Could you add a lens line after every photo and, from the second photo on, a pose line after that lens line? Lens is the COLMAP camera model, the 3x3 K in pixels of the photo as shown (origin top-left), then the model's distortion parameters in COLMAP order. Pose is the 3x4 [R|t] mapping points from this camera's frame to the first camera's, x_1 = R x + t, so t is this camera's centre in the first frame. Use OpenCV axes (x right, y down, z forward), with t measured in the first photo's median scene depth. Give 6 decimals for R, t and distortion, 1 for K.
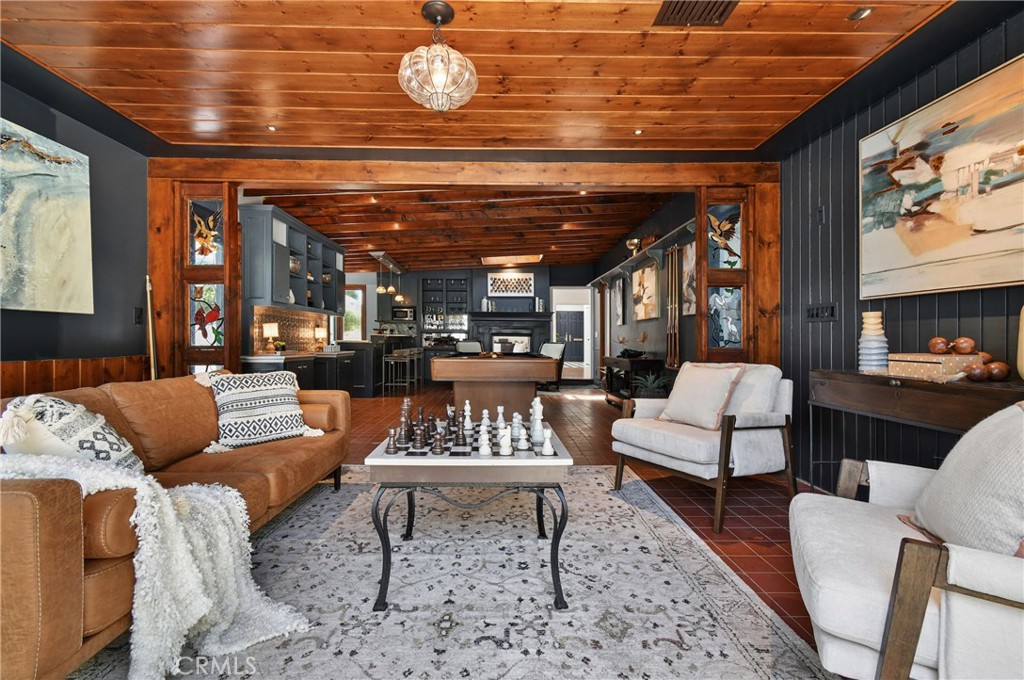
lens RADIAL K [[456.7, 0, 508.7], [0, 456.7, 339.7], [0, 0, 1]] dist [0.002592, -0.000834]
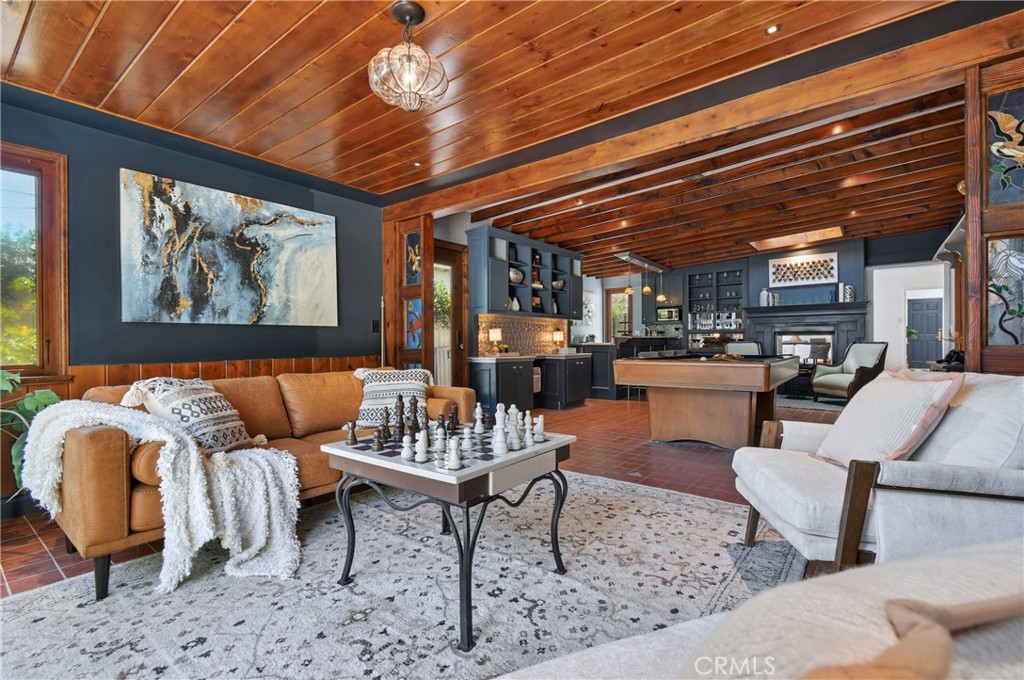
lens RADIAL K [[456.7, 0, 512.7], [0, 456.7, 348.0], [0, 0, 1]] dist [0.002592, -0.000834]
pose [[0.780642, -0.006597, -0.624944, 0.412627], [0.013903, 0.999880, 0.006812, 0.009876], [0.624824, -0.014007, 0.780640, 0.224439]]
